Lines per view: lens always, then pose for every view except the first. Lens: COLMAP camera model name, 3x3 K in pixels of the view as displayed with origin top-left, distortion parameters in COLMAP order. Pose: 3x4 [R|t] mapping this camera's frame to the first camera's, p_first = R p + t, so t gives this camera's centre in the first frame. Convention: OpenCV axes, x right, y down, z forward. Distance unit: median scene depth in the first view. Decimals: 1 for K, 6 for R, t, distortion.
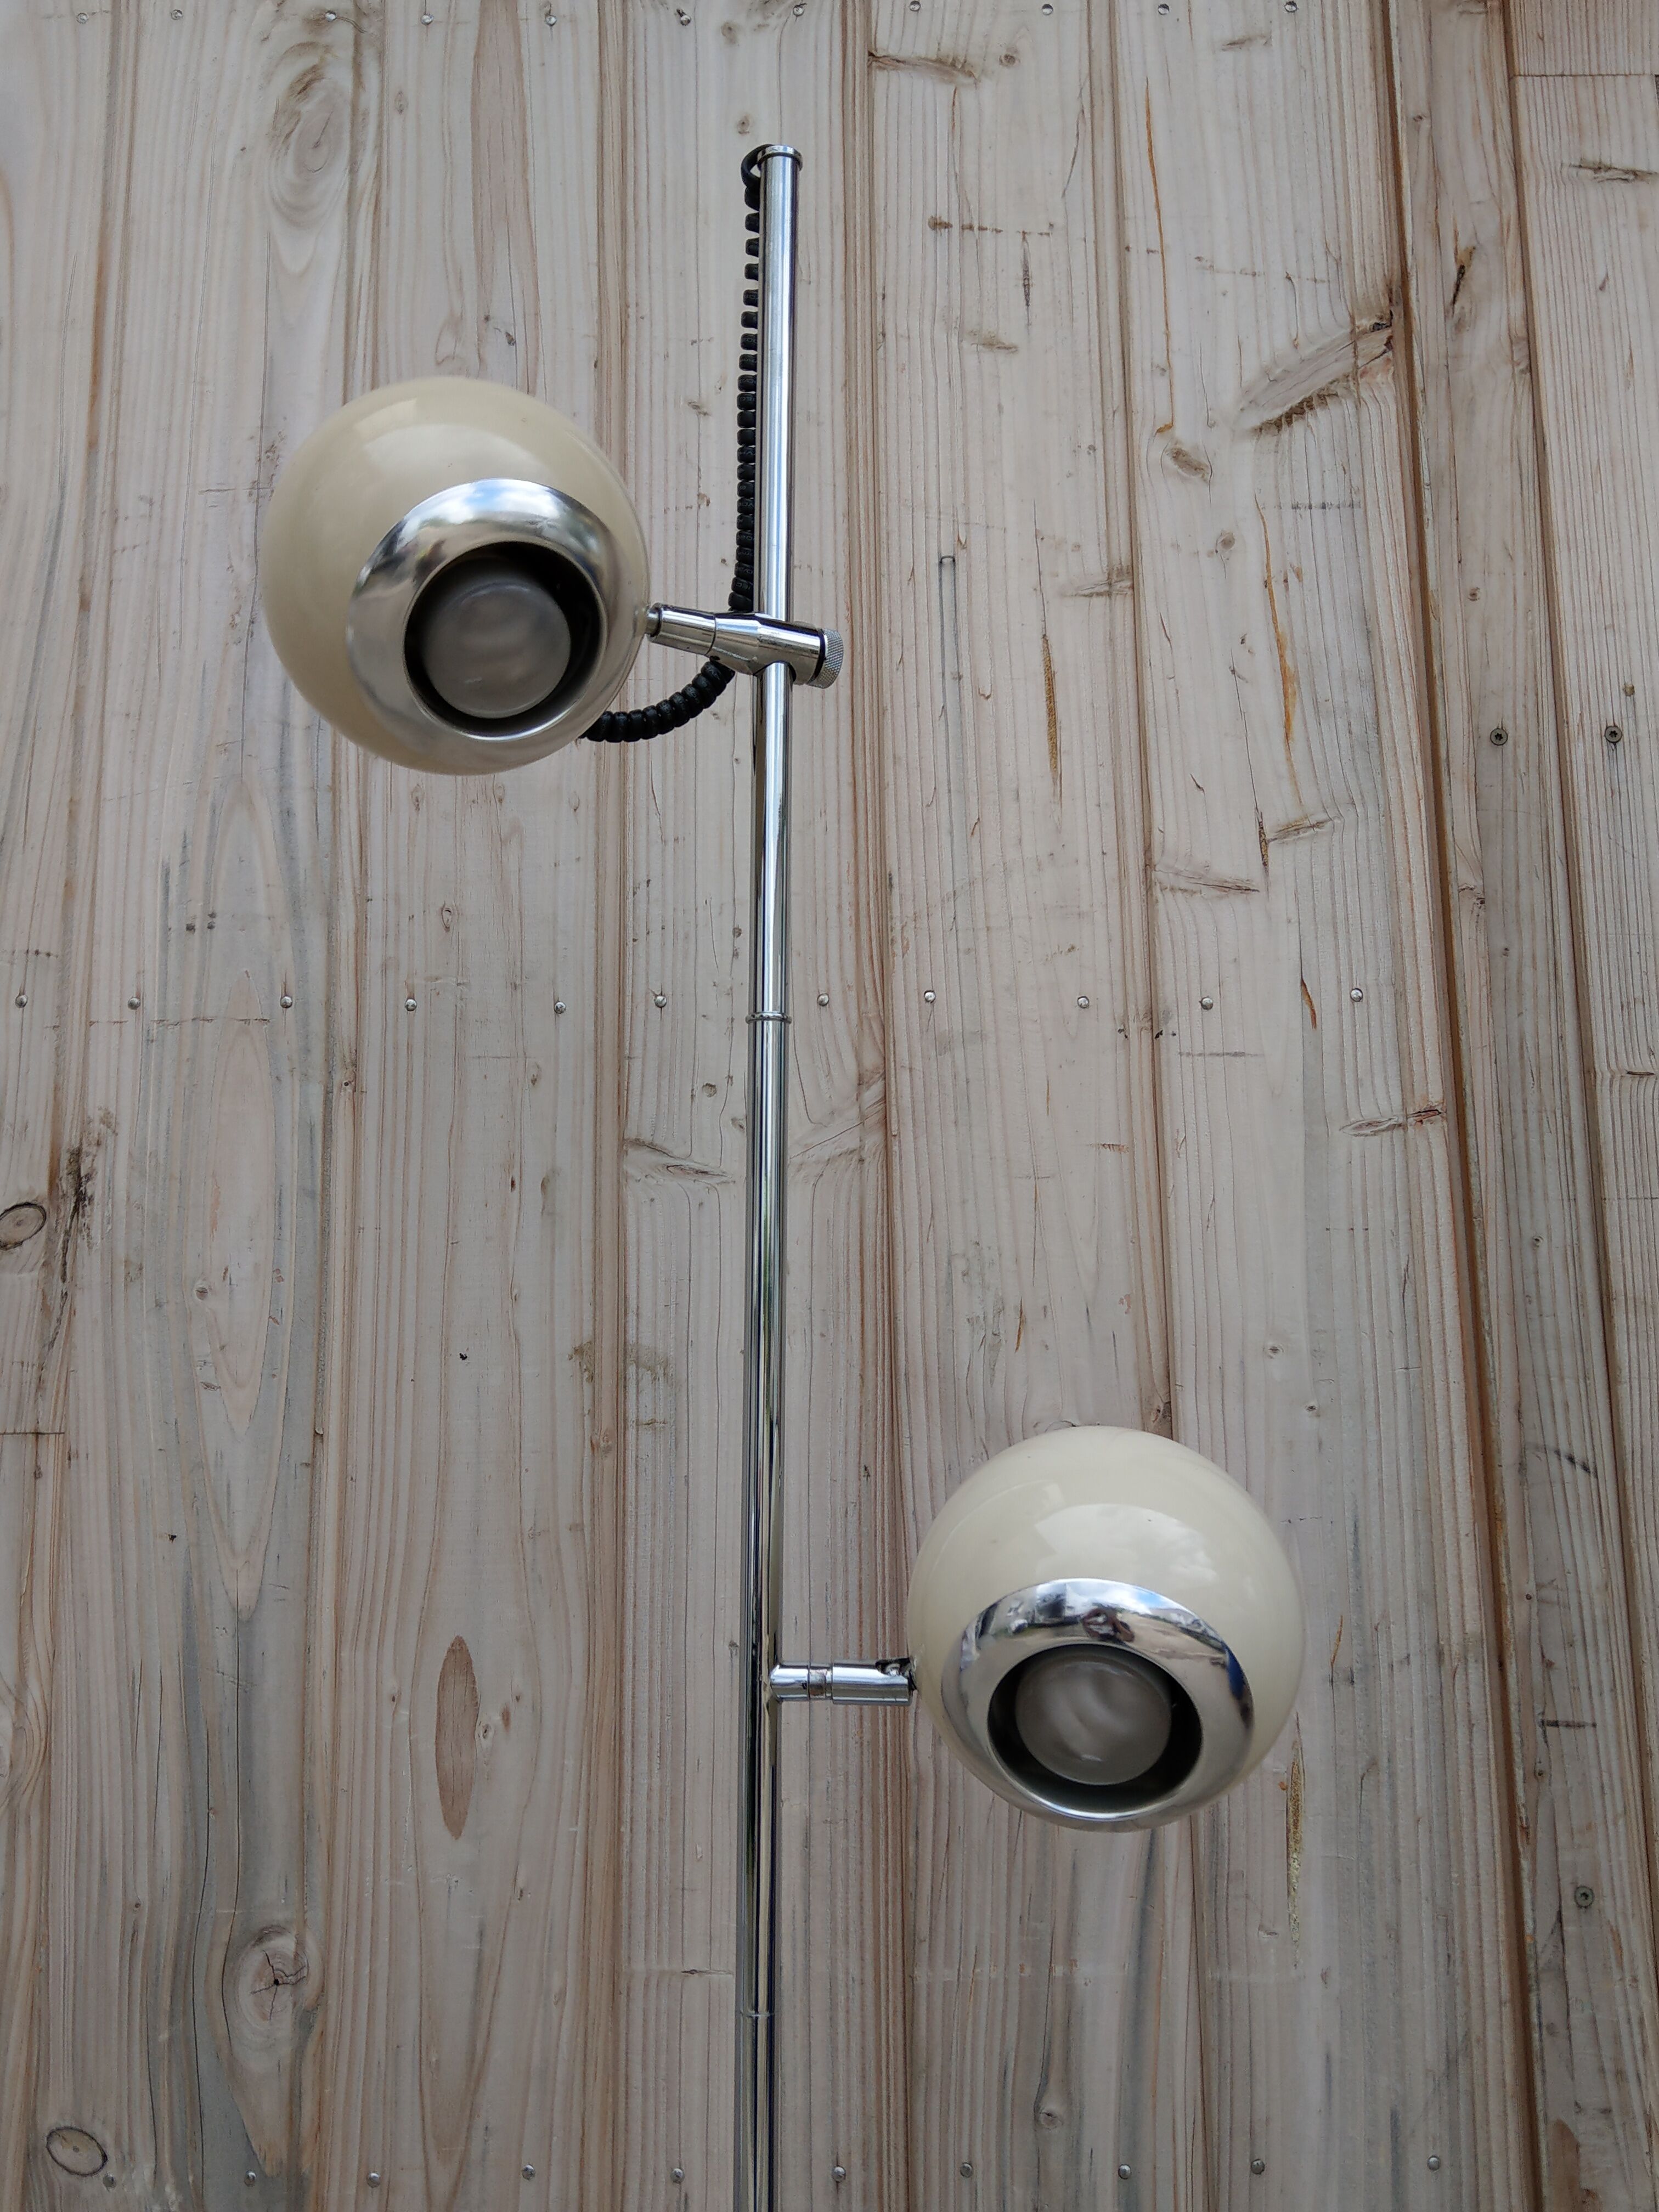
lens RADIAL K [[2335.7, 0, 803.1], [0, 2335.7, 1103.1], [0, 0, 1]] dist [0.071832, 0.000000]
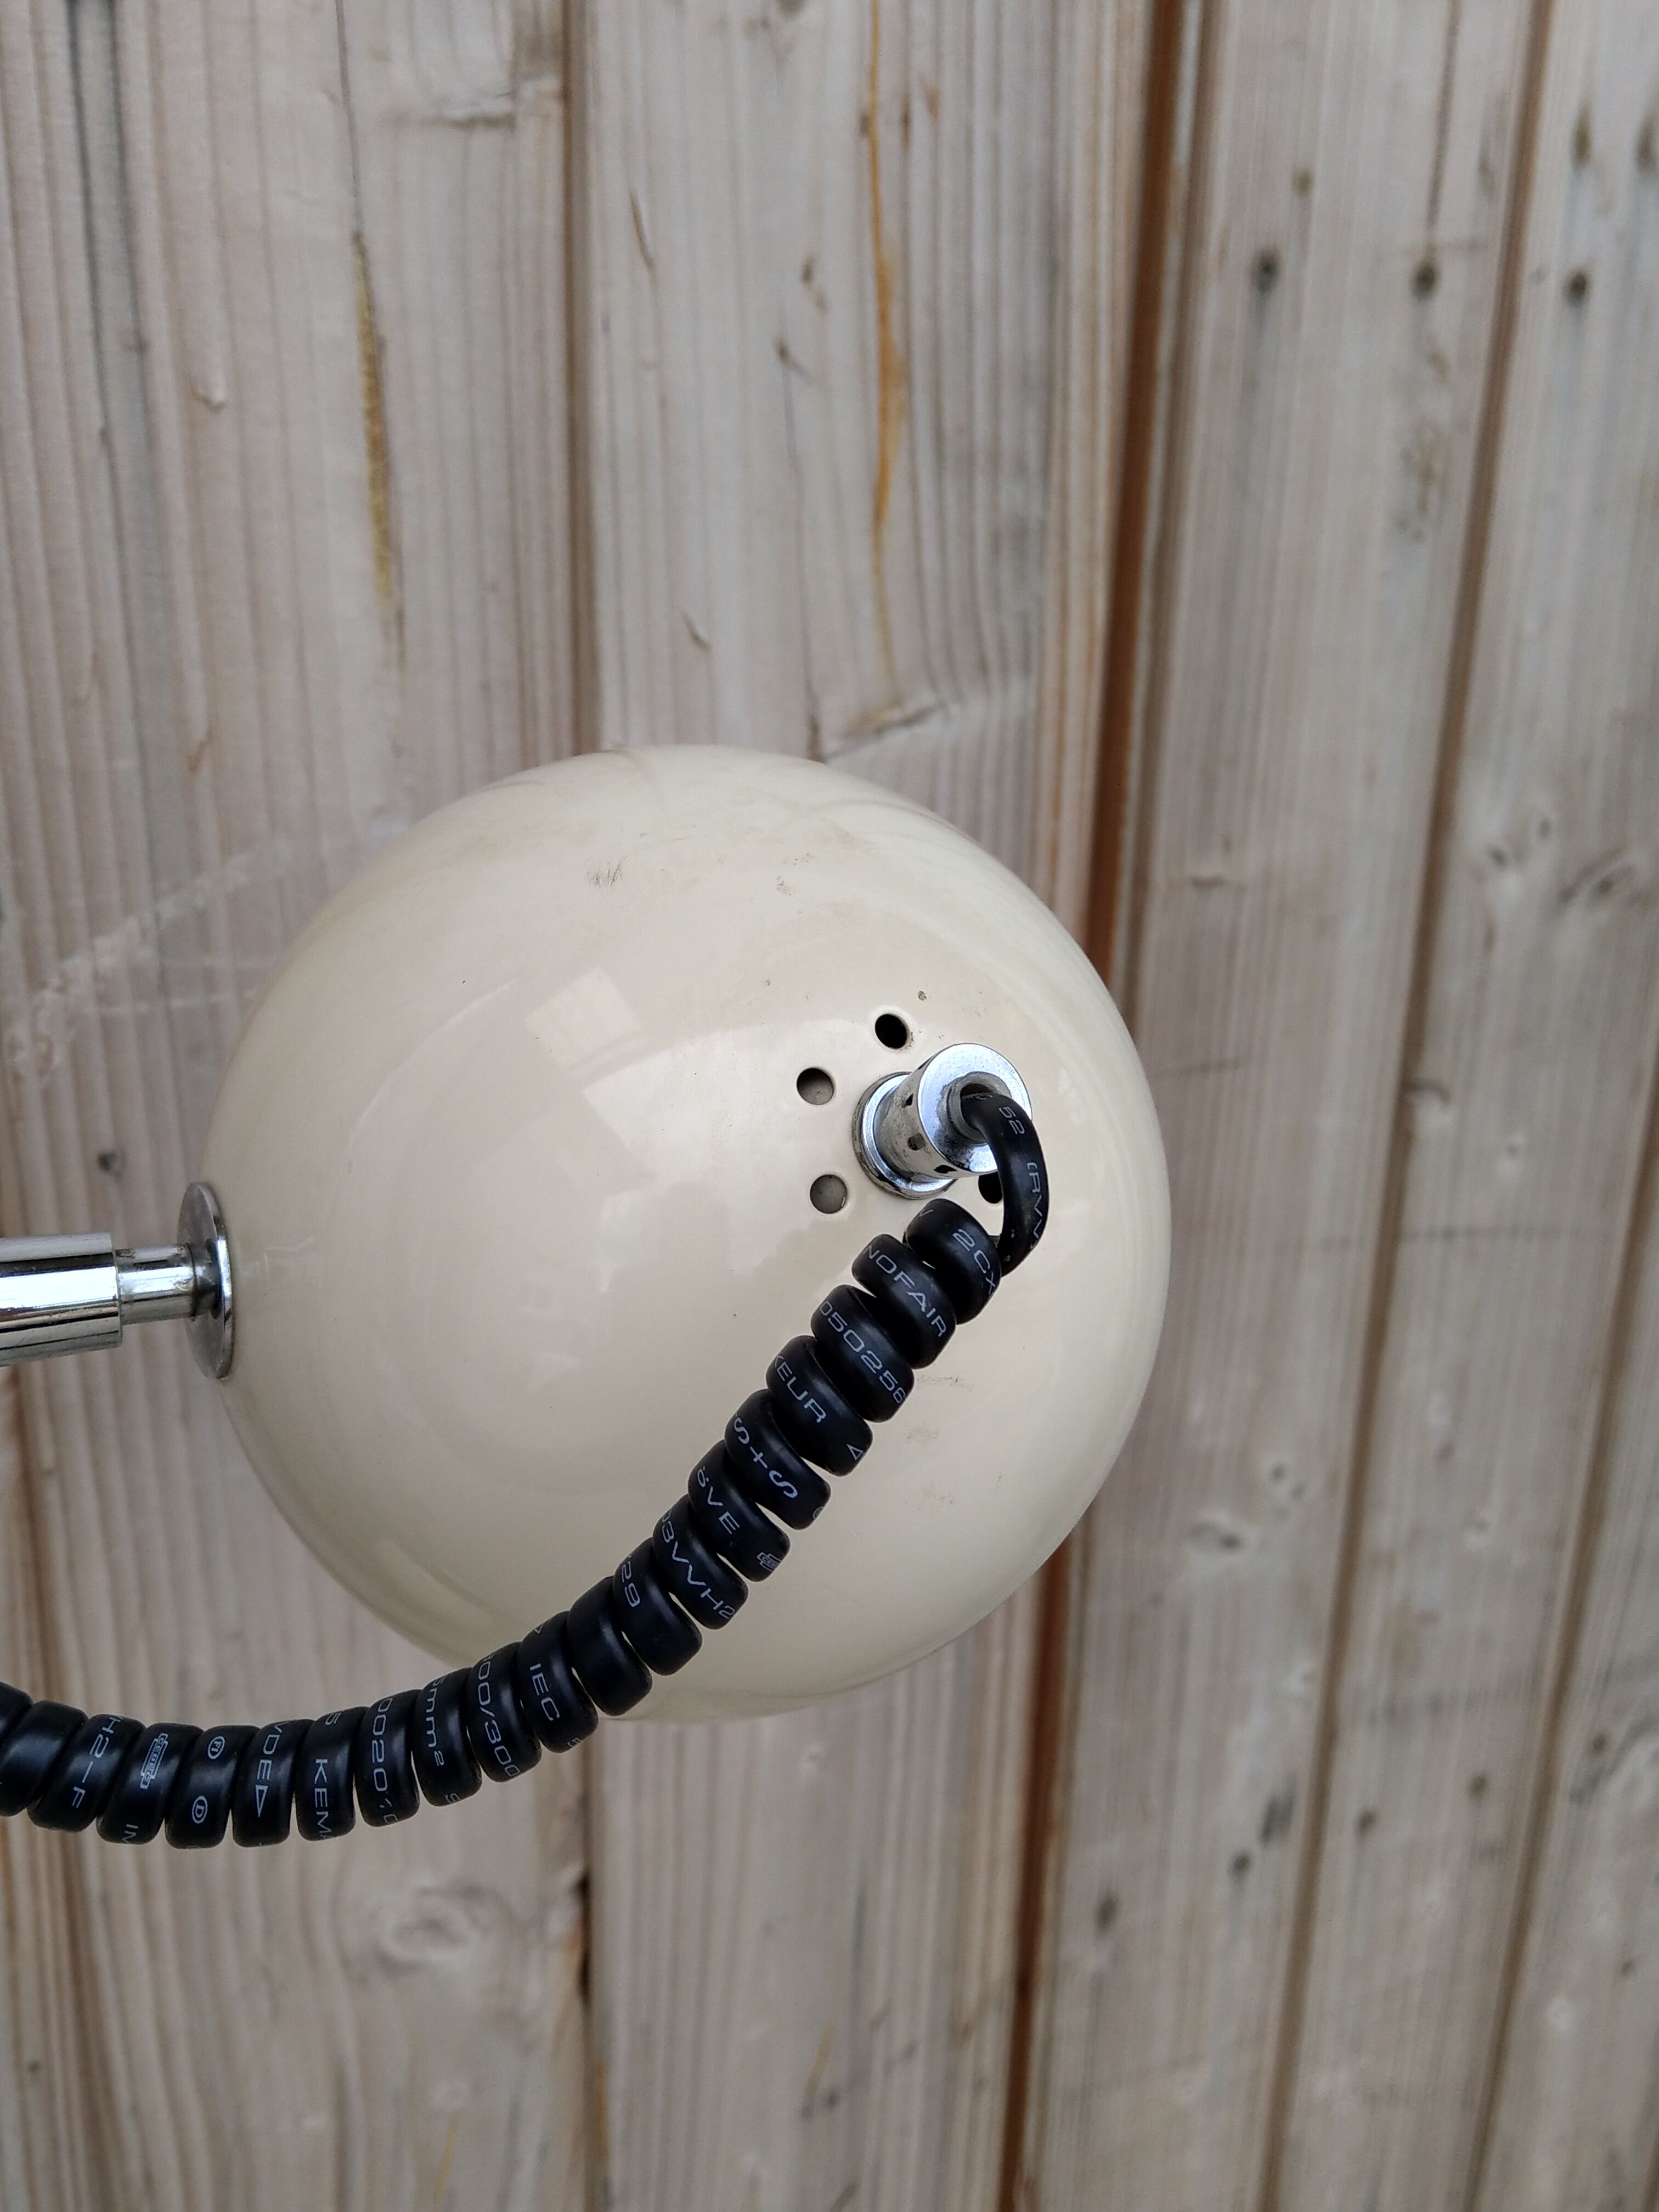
lens RADIAL K [[2291.8, 0, 790.6], [0, 2291.8, 1134.1], [0, 0, 1]] dist [0.033904, 0.000000]
pose [[0.899764, -0.119073, 0.419817, -0.012631], [-0.124486, 0.852037, 0.508465, -0.290003], [-0.418244, -0.509760, 0.751809, 0.629638]]
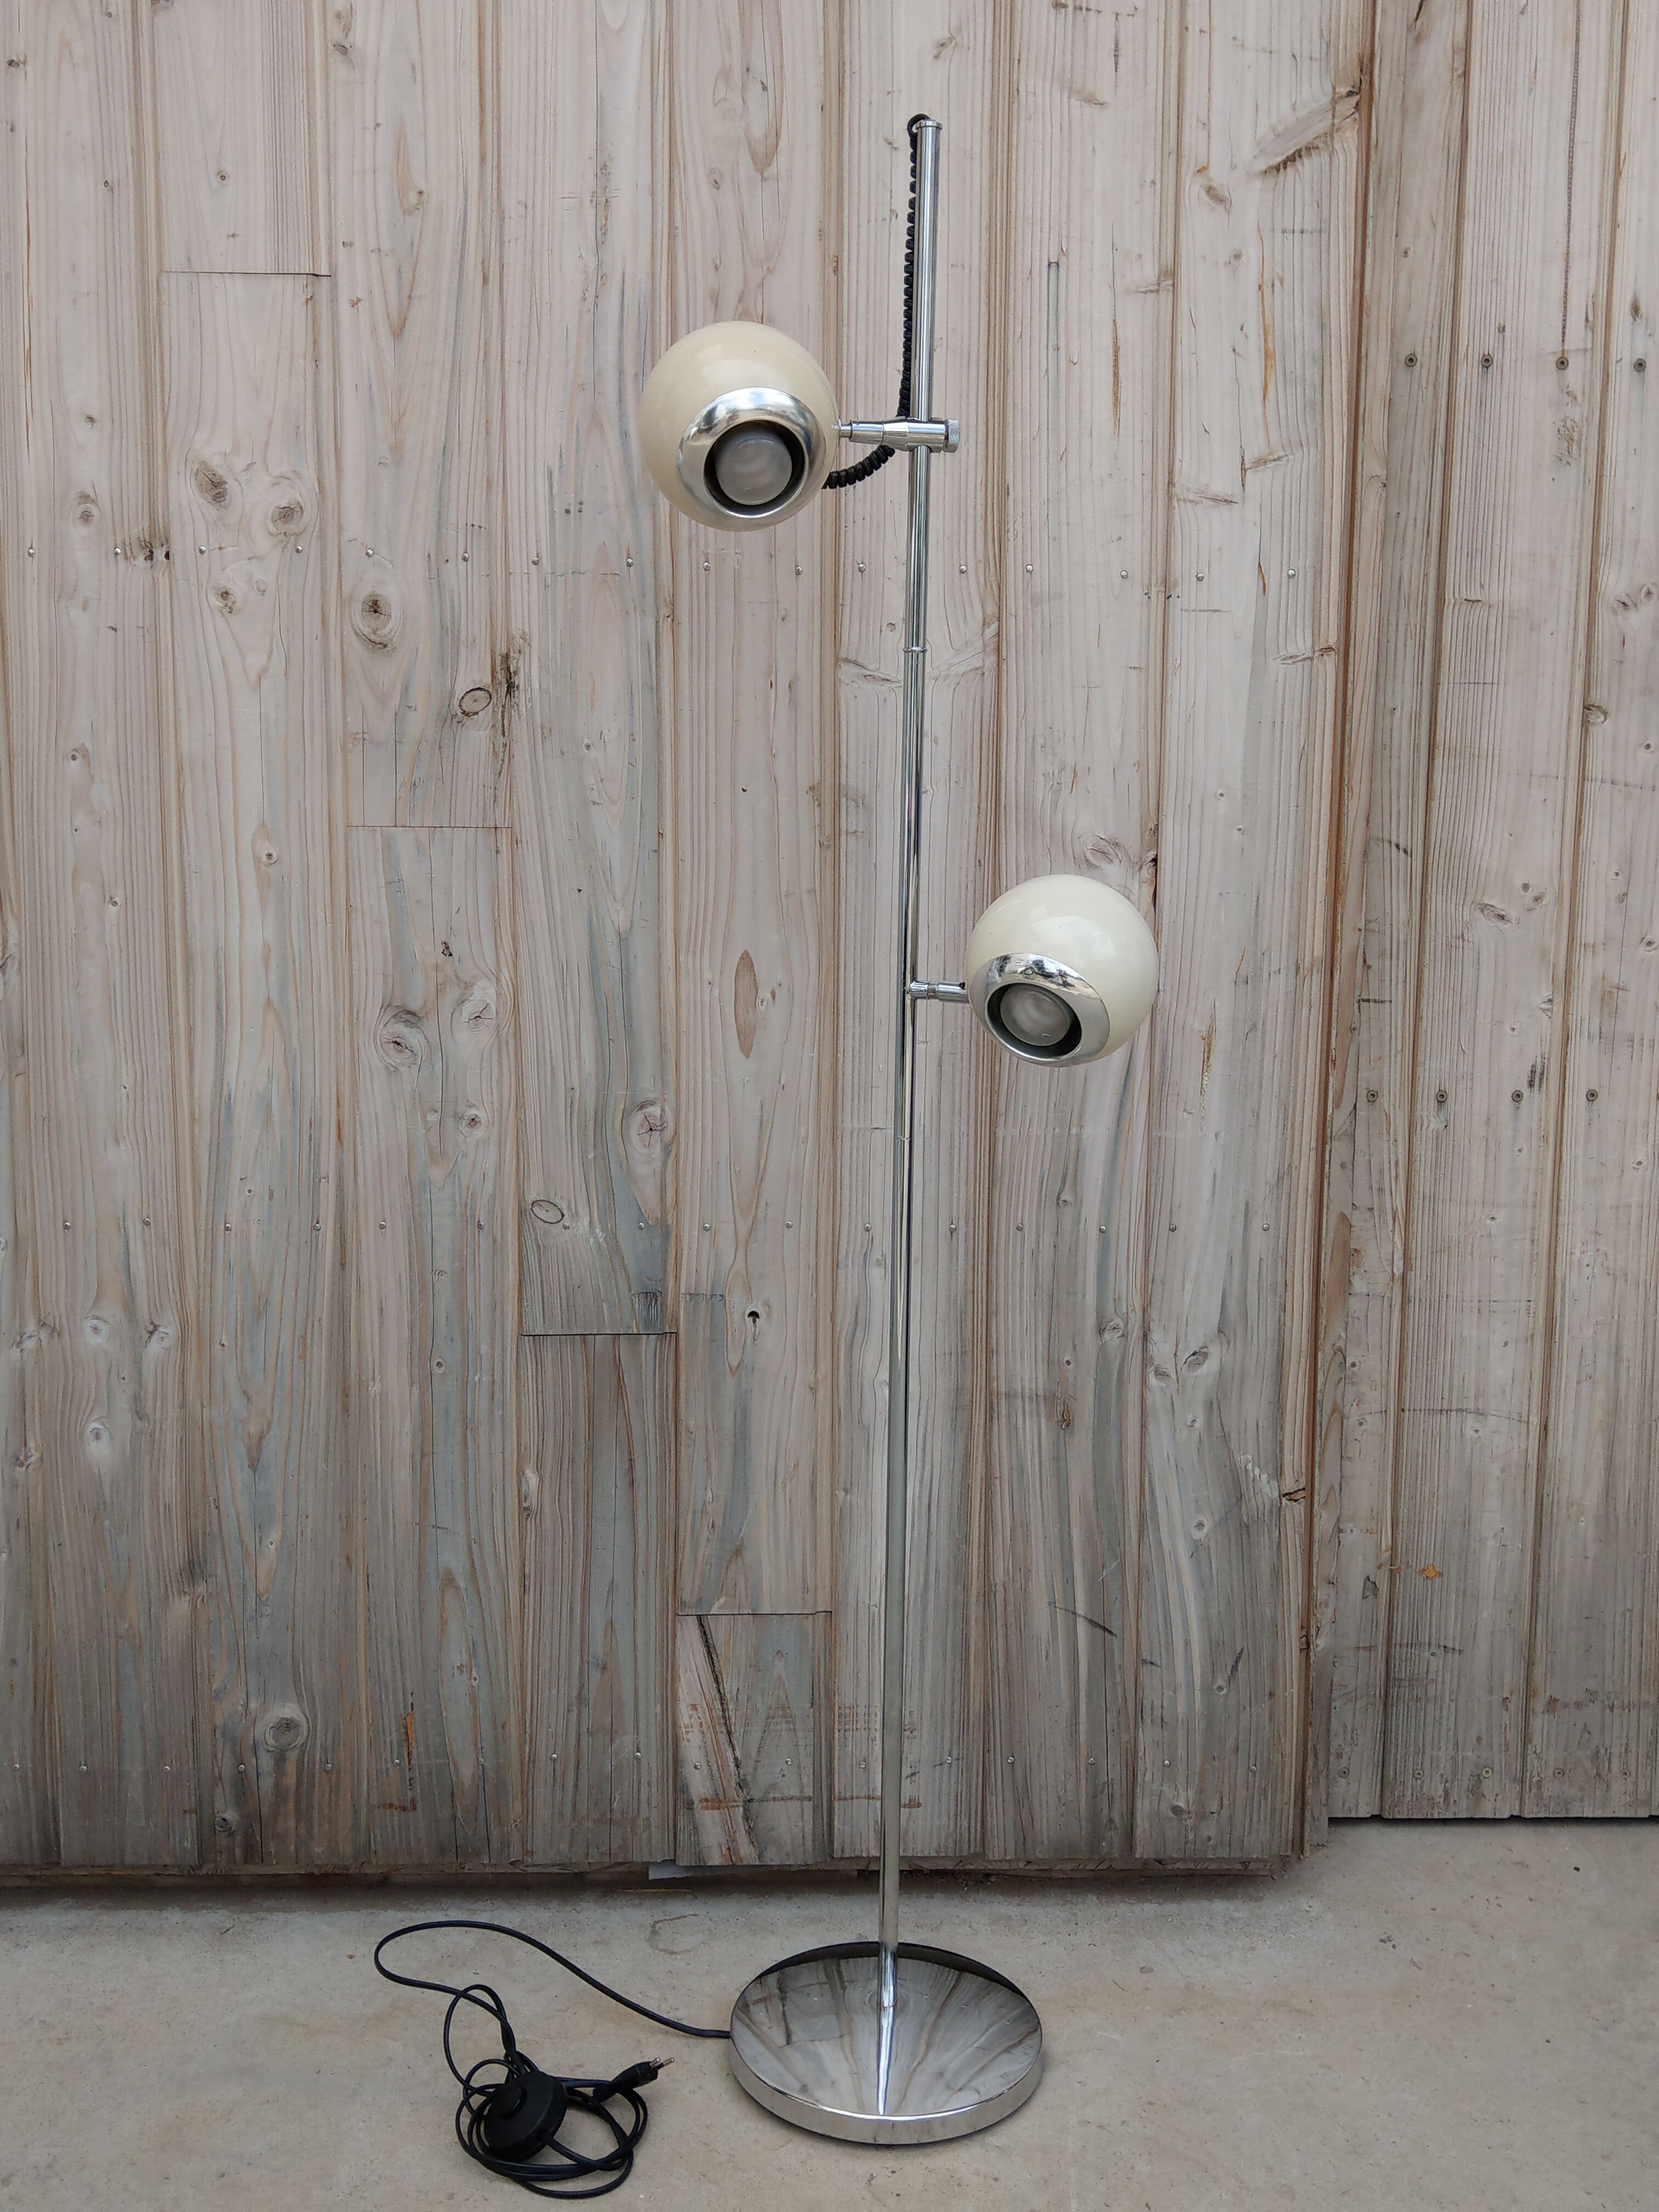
lens RADIAL K [[2291.8, 0, 807.9], [0, 2291.8, 1161.7], [0, 0, 1]] dist [0.033904, 0.000000]
pose [[0.999799, 0.015895, 0.012234, -0.113481], [-0.019175, 0.936447, 0.350285, -0.219048], [-0.005889, -0.350449, 0.936563, -0.641959]]
